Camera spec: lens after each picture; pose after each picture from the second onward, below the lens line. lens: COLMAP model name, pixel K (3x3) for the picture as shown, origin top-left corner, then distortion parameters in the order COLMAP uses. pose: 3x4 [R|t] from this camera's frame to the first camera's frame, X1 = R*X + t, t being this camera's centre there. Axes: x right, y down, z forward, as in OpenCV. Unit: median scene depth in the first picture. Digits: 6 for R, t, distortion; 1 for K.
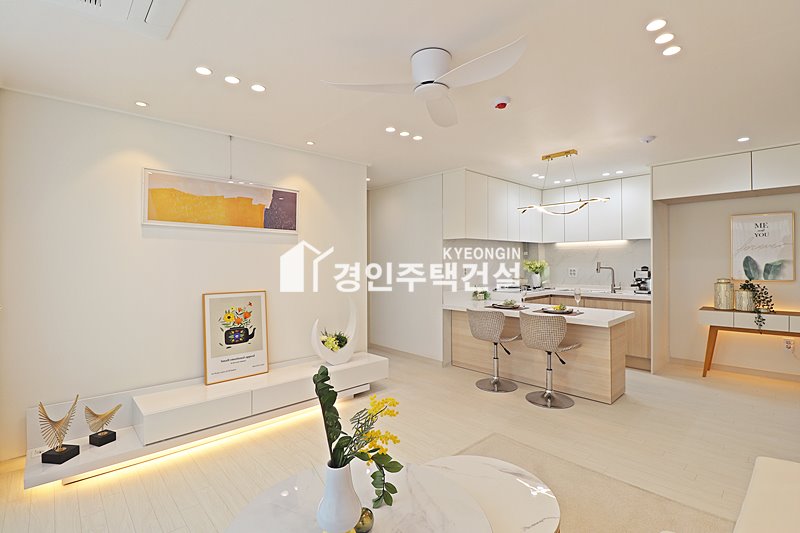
lens RADIAL K [[370.9, 0, 408.5], [0, 370.9, 260.4], [0, 0, 1]] dist [-0.003875, -0.011252]
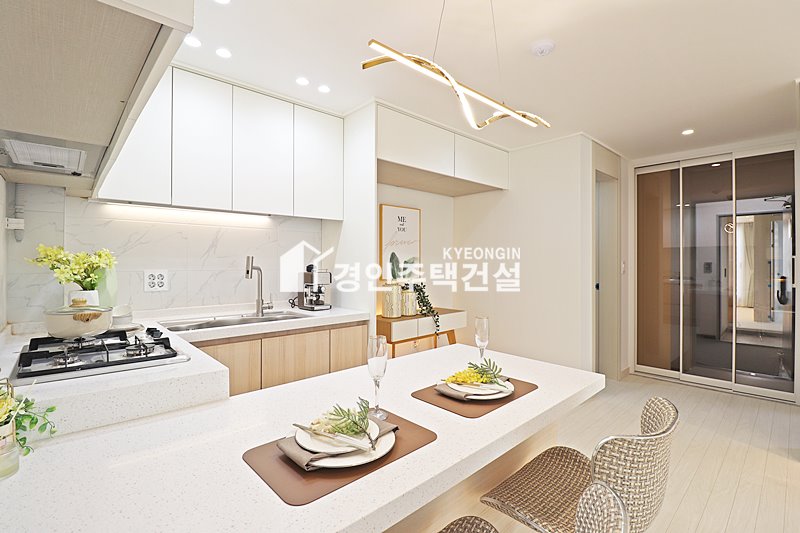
lens RADIAL K [[370.9, 0, 396.1], [0, 370.9, 264.3], [0, 0, 1]] dist [-0.003875, -0.011252]
pose [[0.018035, -0.001164, 0.999837, 0.045108], [-0.006470, 0.999978, 0.001281, 0.018448], [-0.999816, -0.006492, 0.018027, 1.161502]]
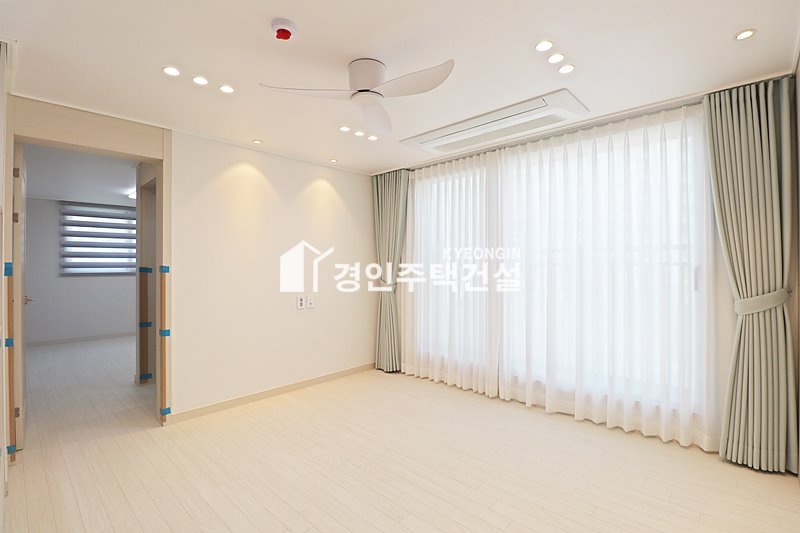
lens RADIAL K [[370.9, 0, 401.4], [0, 370.9, 263.1], [0, 0, 1]] dist [-0.003875, -0.011252]
pose [[0.998063, -0.002178, 0.062172, 1.273518], [0.002556, 0.999979, -0.006012, 0.013637], [-0.062157, 0.006159, 0.998047, 1.212413]]
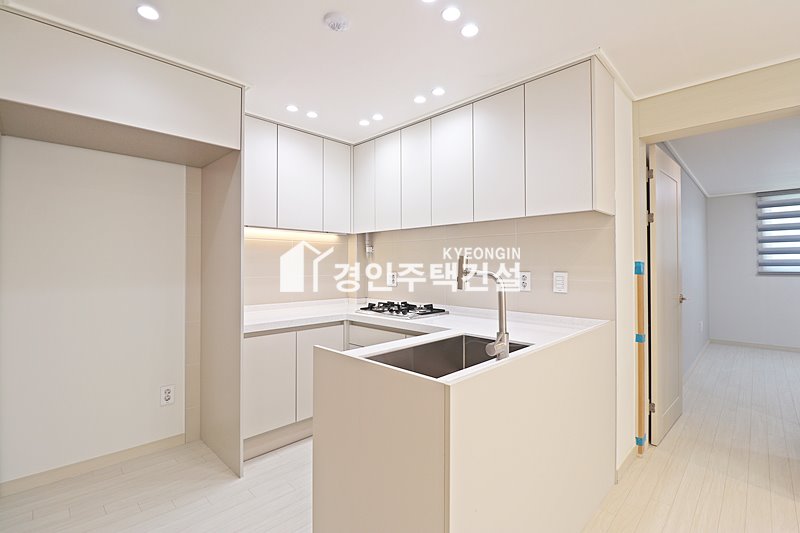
lens RADIAL K [[370.9, 0, 405.0], [0, 370.9, 261.5], [0, 0, 1]] dist [-0.003875, -0.011252]
pose [[0.038365, -0.009964, -0.999214, 1.285771], [0.003877, 0.999944, -0.009822, 0.011784], [0.999256, -0.003497, 0.038401, 1.447883]]
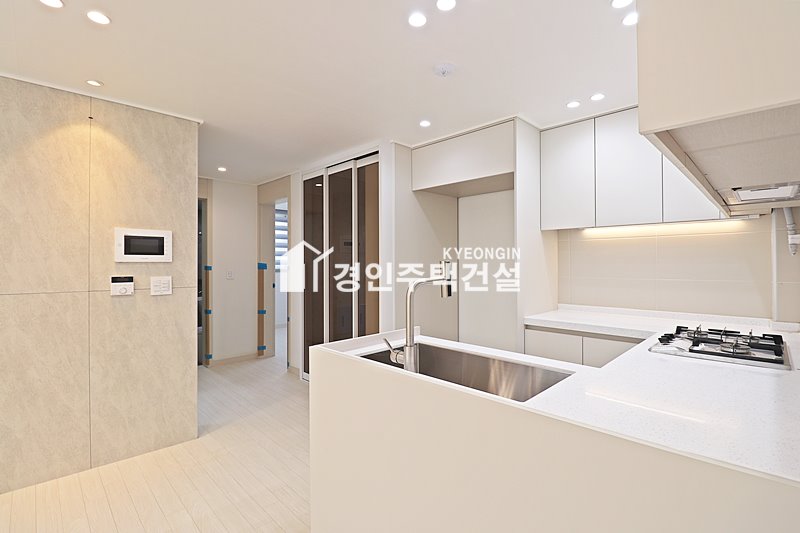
lens RADIAL K [[370.9, 0, 405.1], [0, 370.9, 262.1], [0, 0, 1]] dist [-0.003875, -0.011252]
pose [[-0.999624, 0.006454, -0.026661, 0.882709], [0.006659, 0.999949, -0.007603, 0.005291], [0.026611, -0.007777, -0.999616, 1.961206]]
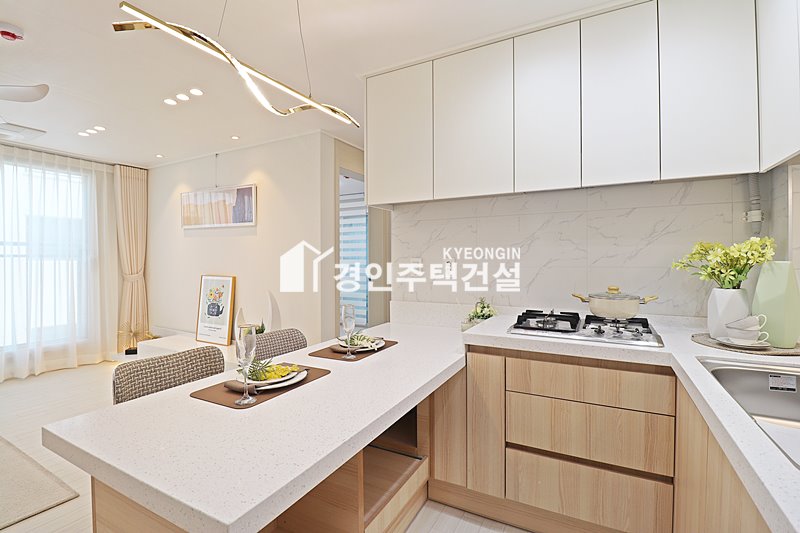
lens RADIAL K [[370.9, 0, 406.3], [0, 370.9, 260.5], [0, 0, 1]] dist [-0.003875, -0.011252]
pose [[0.314048, 0.010499, -0.949349, 0.845338], [0.004976, 0.999907, 0.012704, 0.018055], [0.949394, -0.008713, 0.313967, 1.087336]]
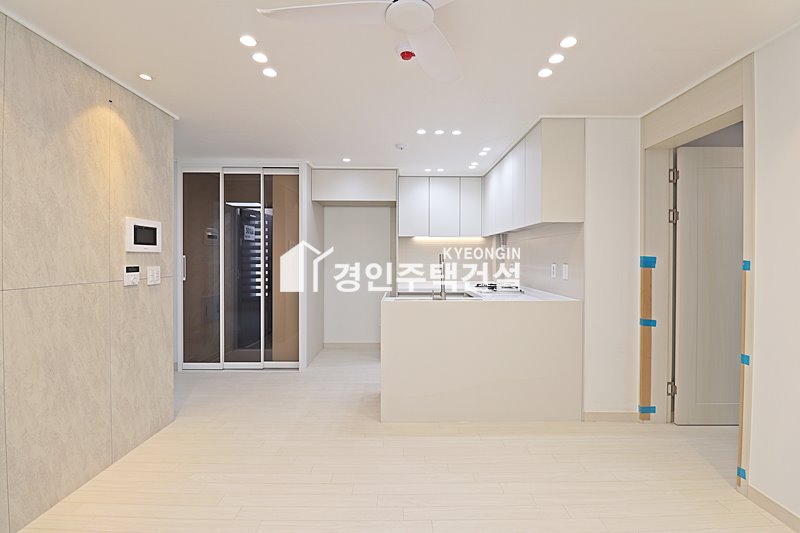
lens RADIAL K [[370.9, 0, 402.9], [0, 370.9, 261.0], [0, 0, 1]] dist [-0.003875, -0.011252]
pose [[-0.684704, 0.007717, -0.728780, 1.565701], [0.001593, 0.999957, 0.009093, 0.008172], [0.728819, 0.005065, -0.684688, 2.097618]]
